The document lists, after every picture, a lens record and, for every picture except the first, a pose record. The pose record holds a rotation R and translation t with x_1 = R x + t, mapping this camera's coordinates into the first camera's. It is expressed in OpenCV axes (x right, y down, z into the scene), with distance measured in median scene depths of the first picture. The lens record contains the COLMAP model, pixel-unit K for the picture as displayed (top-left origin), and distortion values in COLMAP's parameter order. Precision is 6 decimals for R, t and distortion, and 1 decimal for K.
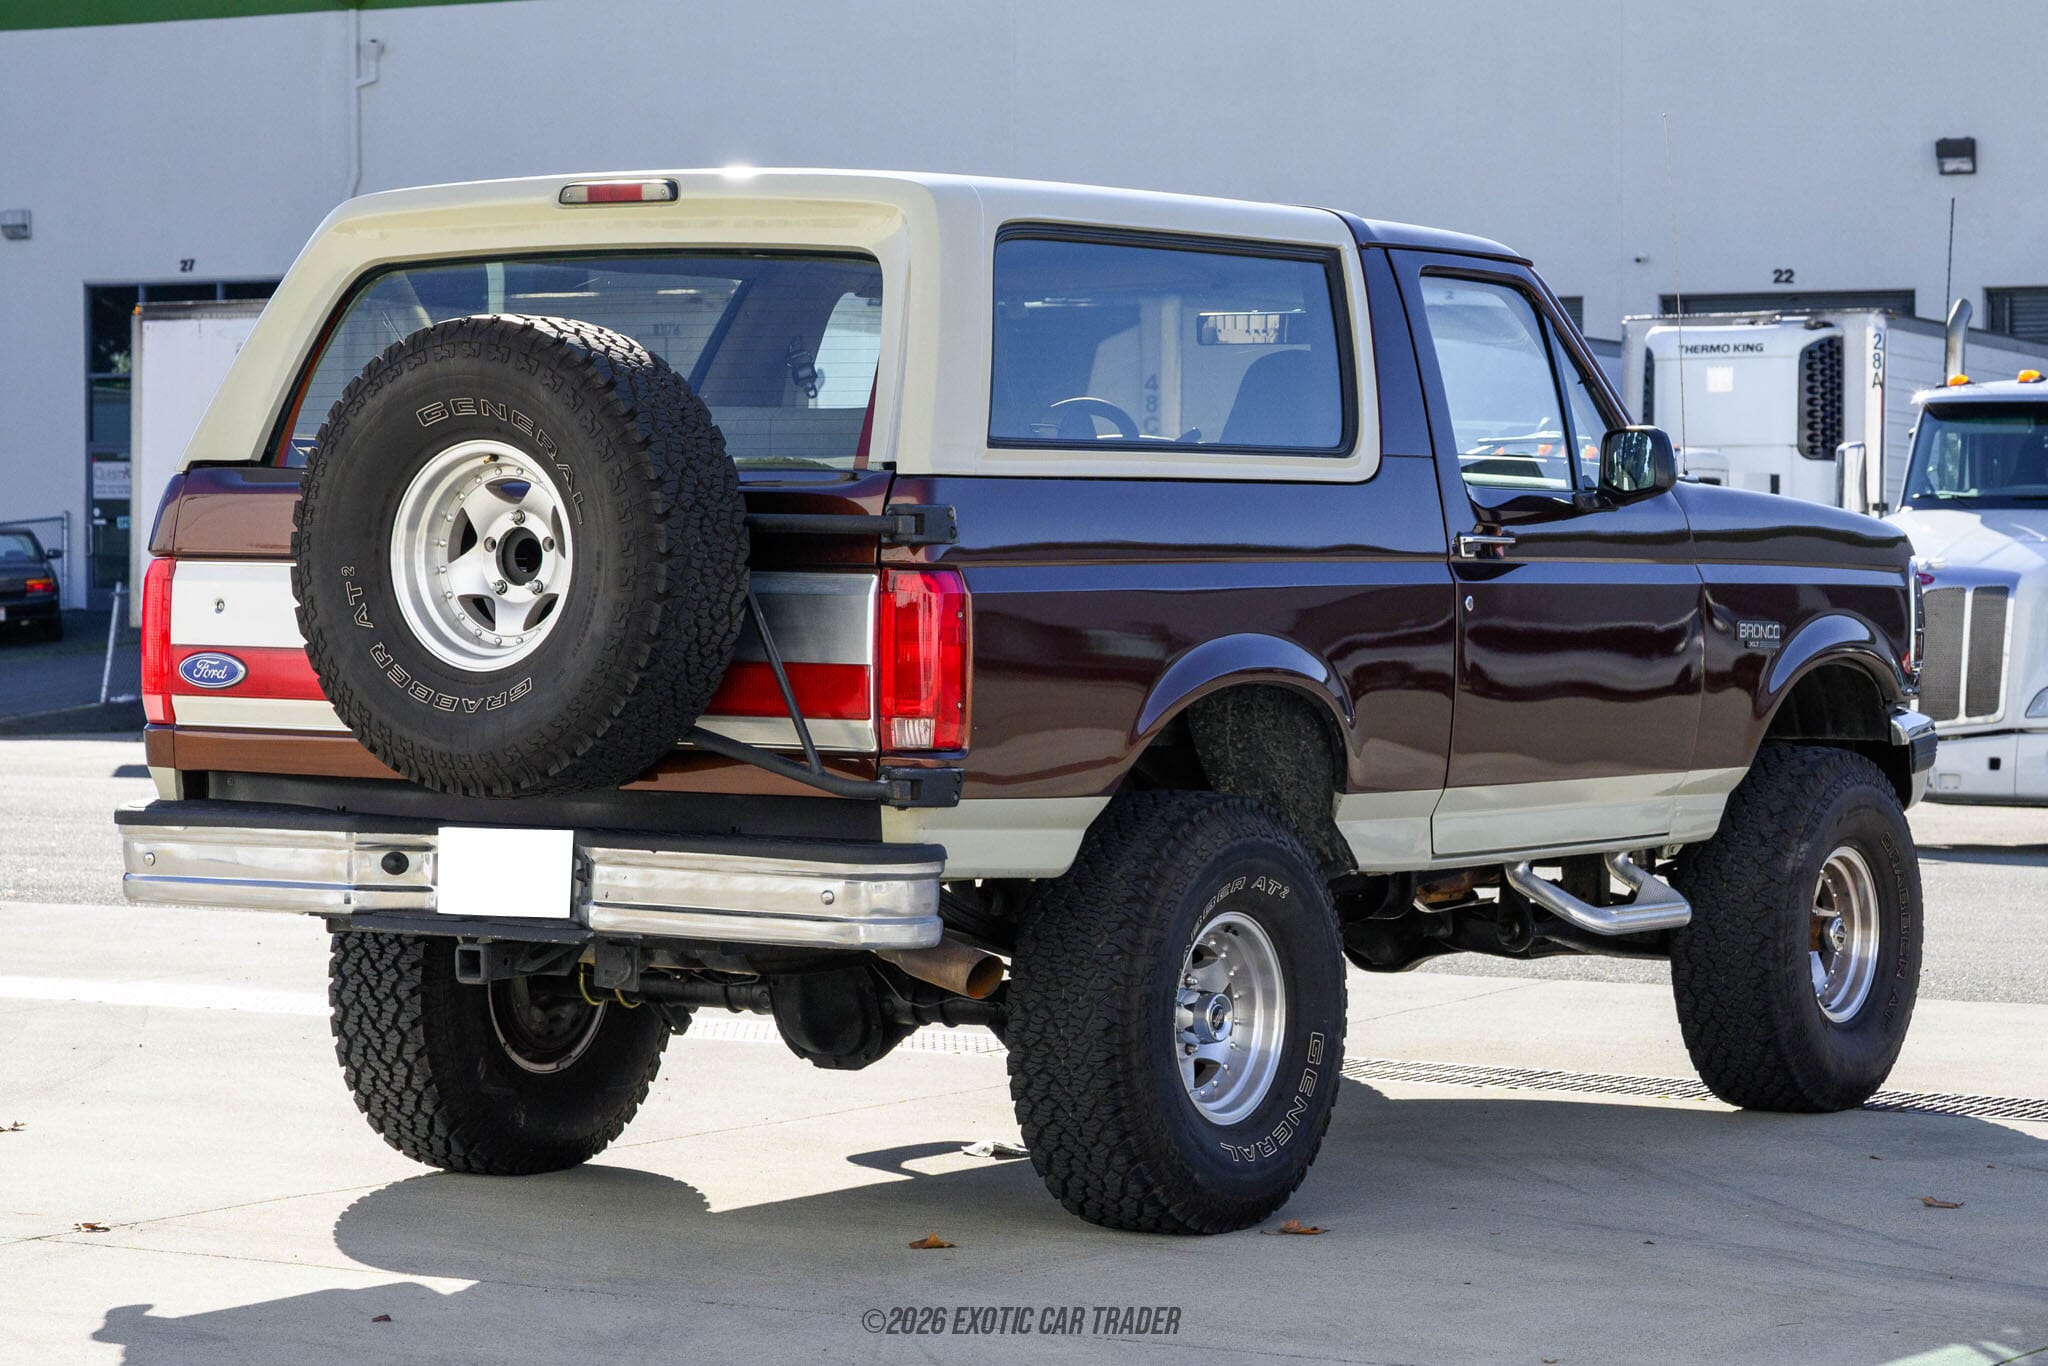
lens RADIAL K [[5524.0, 0, 1024.0], [0, 5524.0, 683.0], [0, 0, 1]] dist [0.058816, -0.785956]
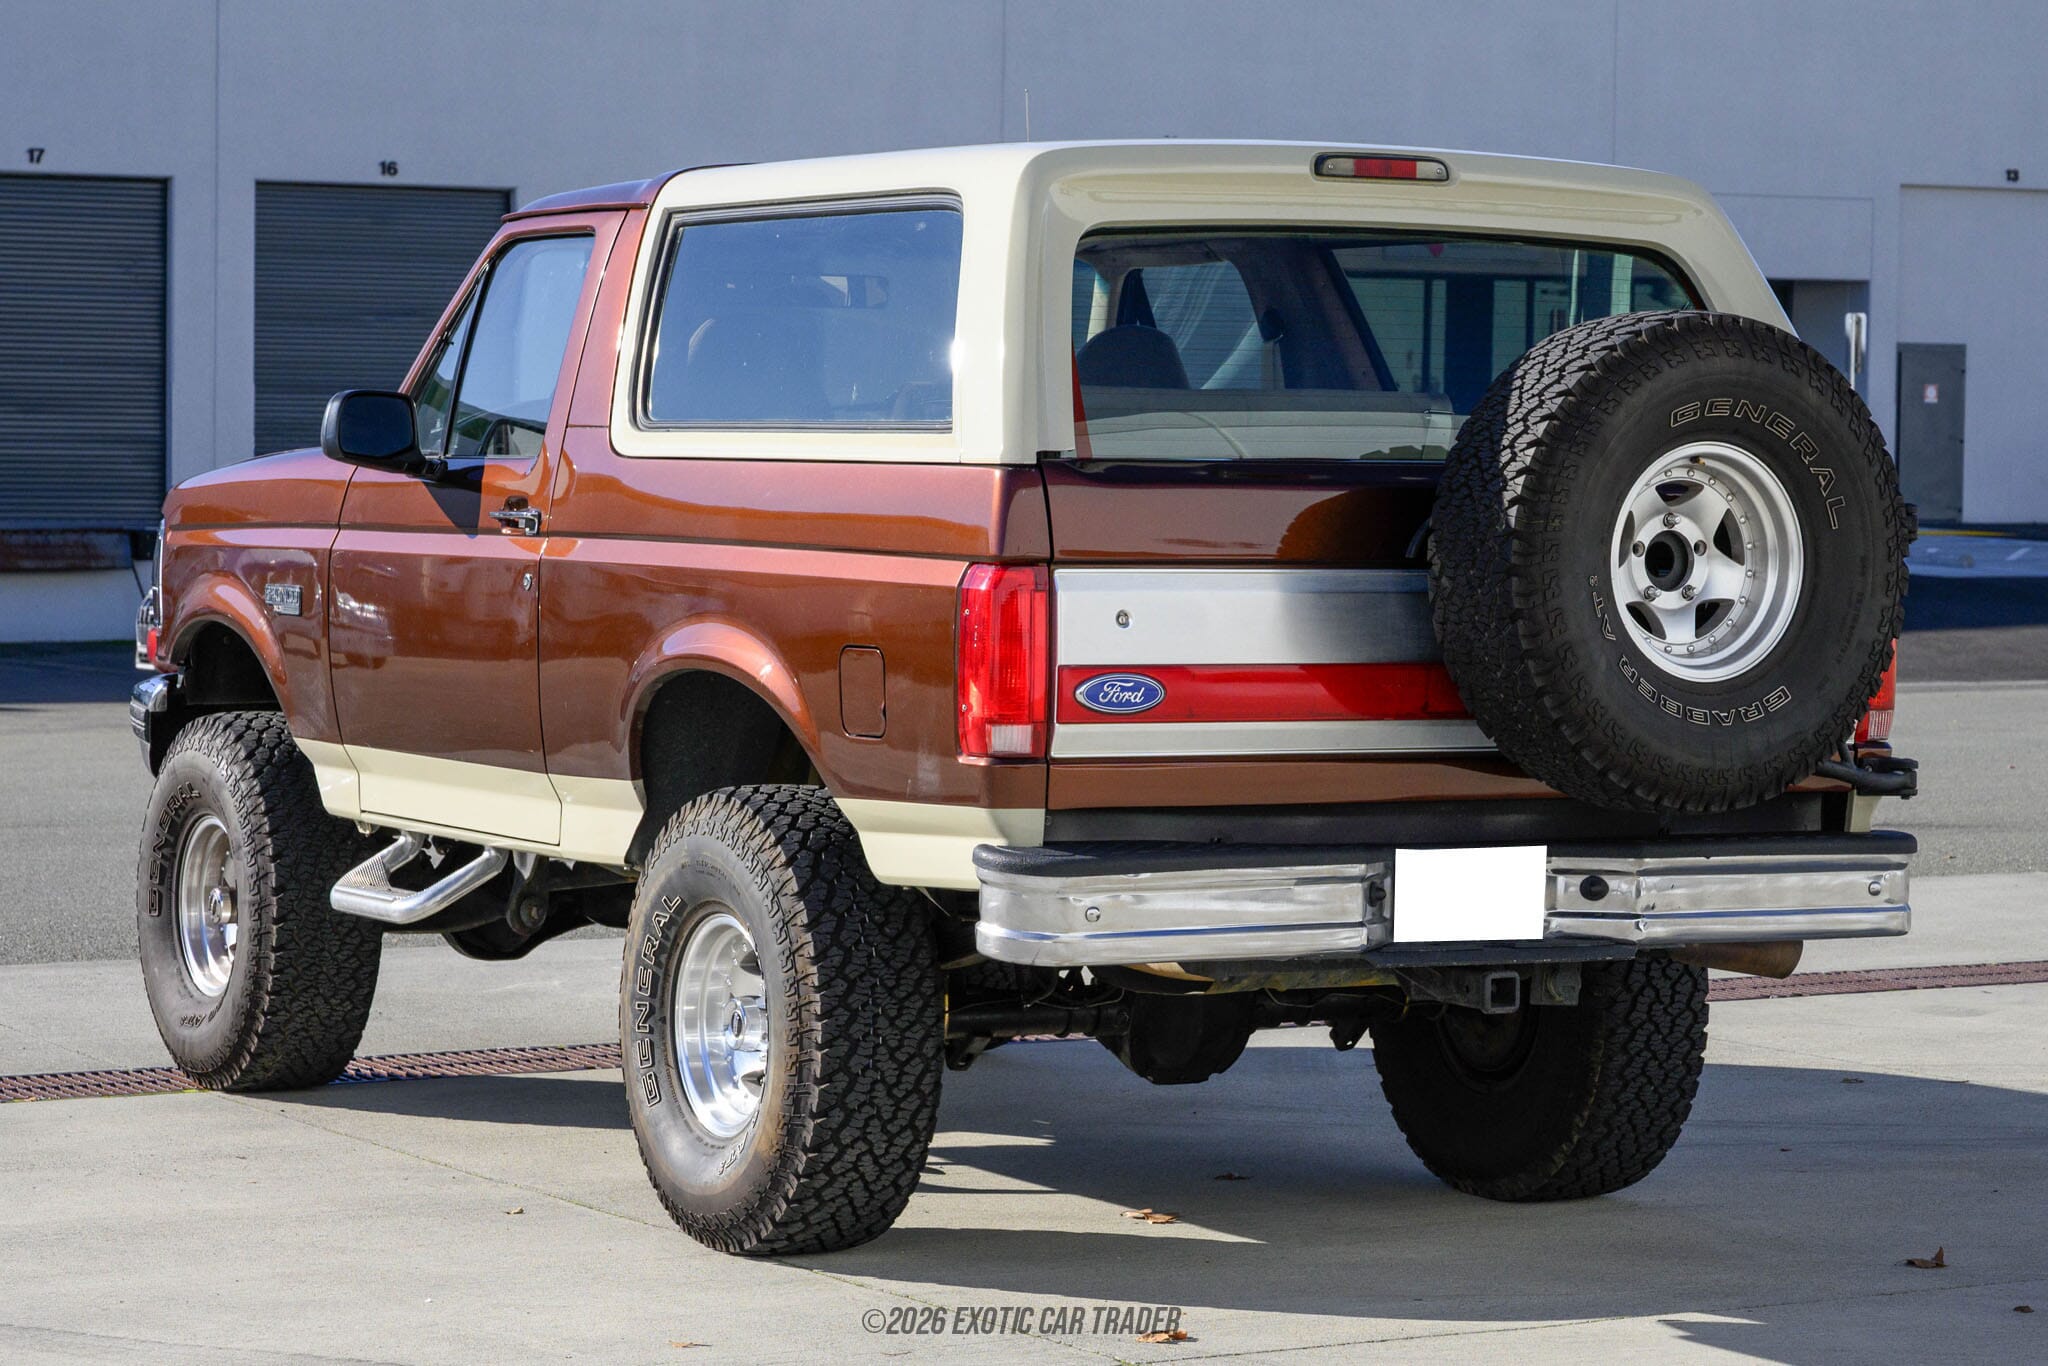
lens RADIAL K [[5524.0, 0, 1024.0], [0, 5524.0, 683.0], [0, 0, 1]] dist [0.058816, -0.785956]
pose [[0.452546, -0.042257, 0.890739, -0.997207], [0.016449, 0.999102, 0.039041, -0.040959], [-0.891589, -0.003016, 0.452835, 0.661881]]
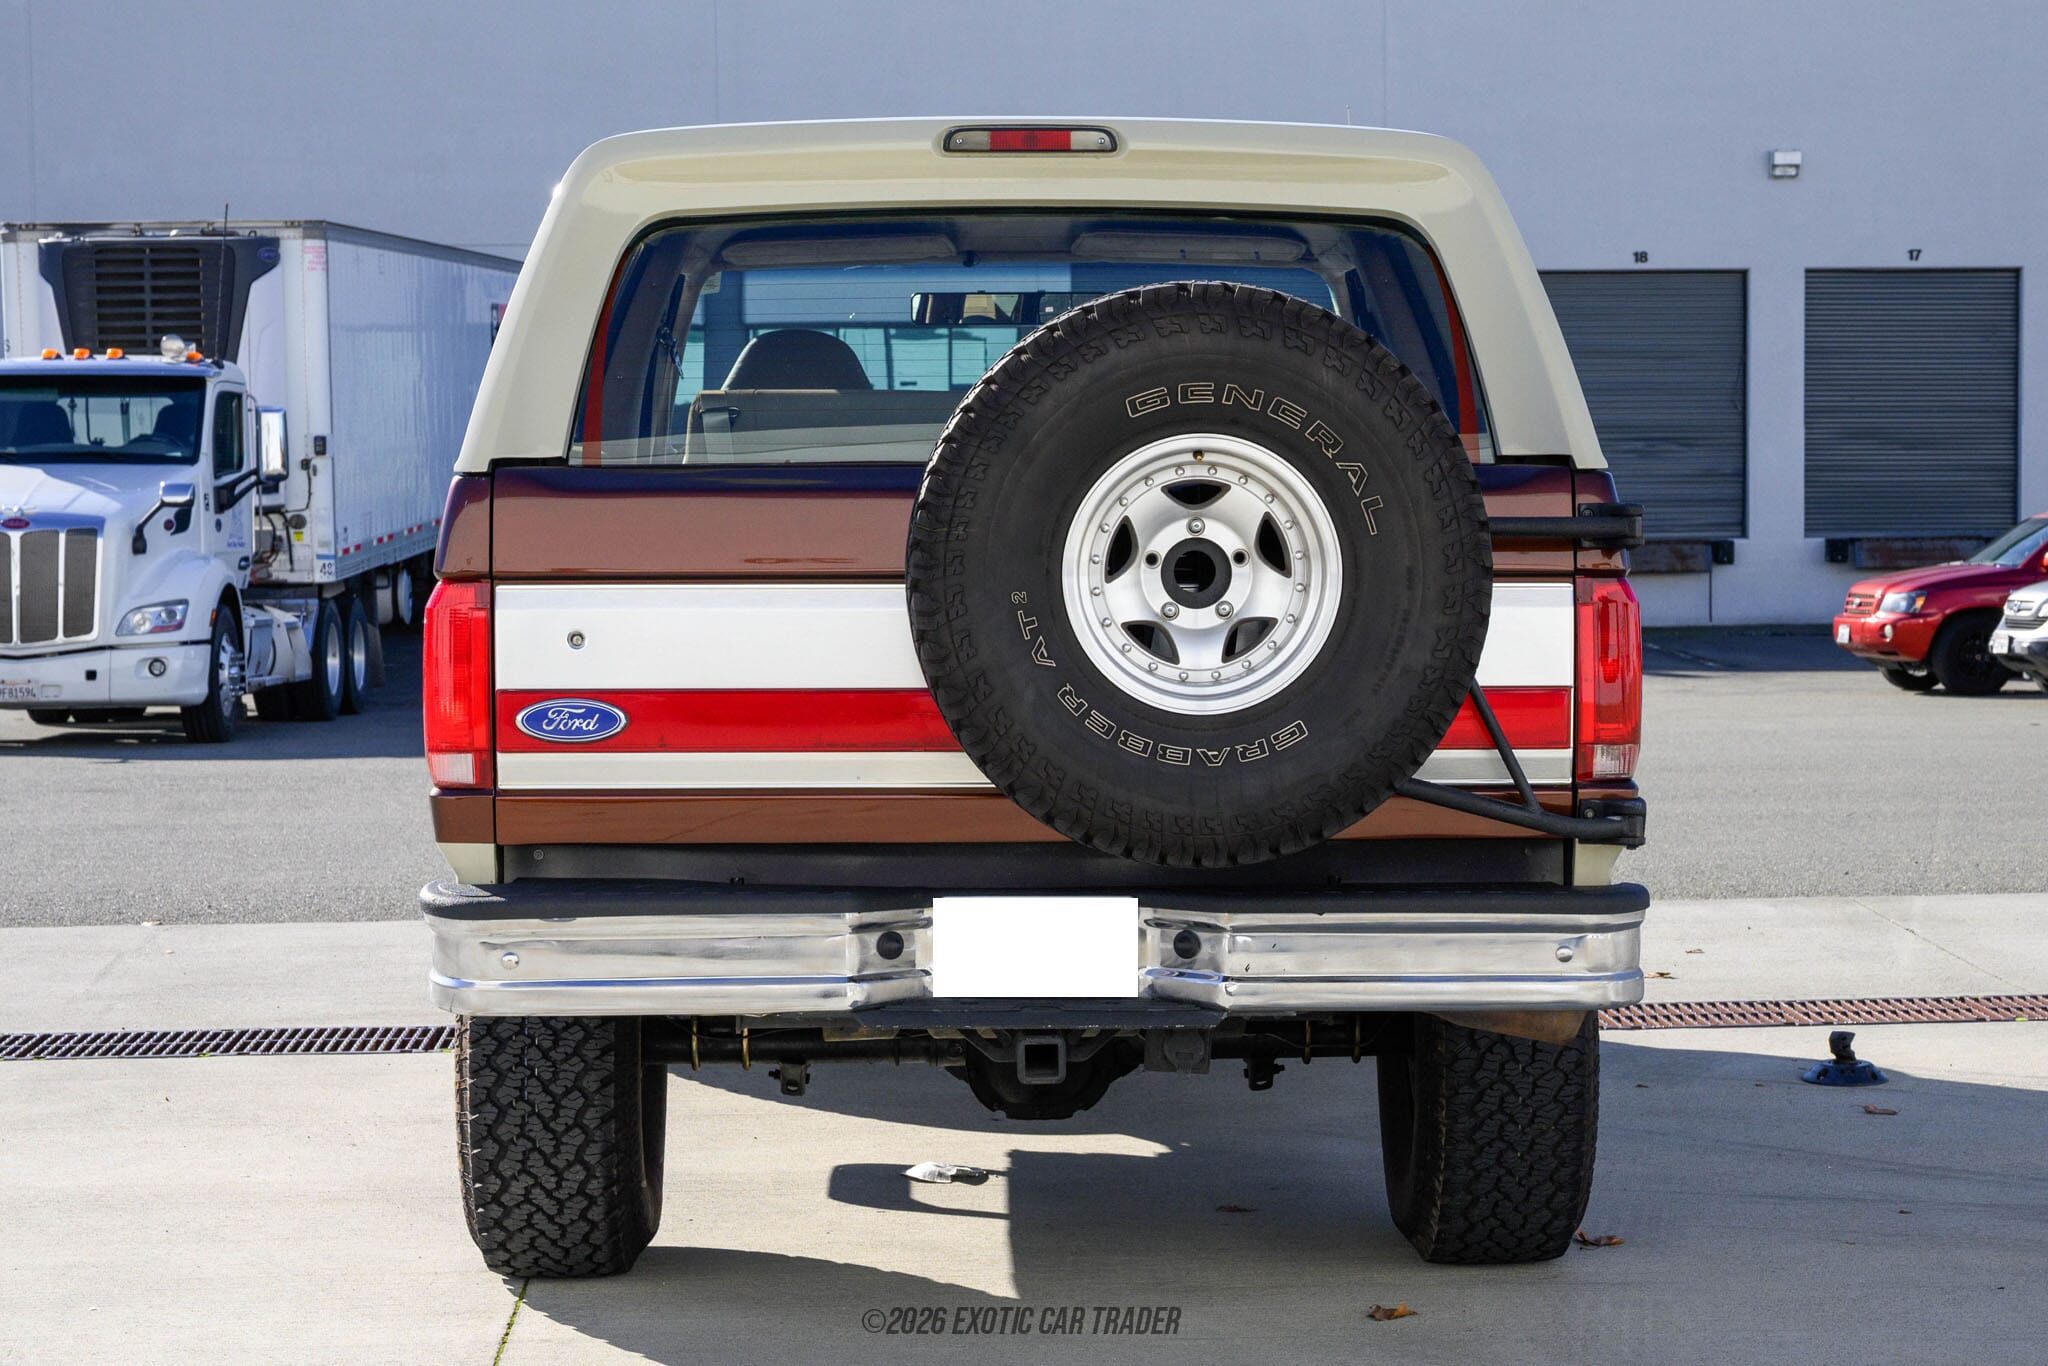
lens RADIAL K [[3901.2, 0, 1029.8], [0, 3901.2, 709.1], [0, 0, 1]] dist [-0.028701, 0.068456]
pose [[0.809825, -0.048828, 0.584637, -0.453788], [0.028099, 0.998615, 0.044480, -0.029183], [-0.585999, -0.019593, 0.810075, 0.537225]]
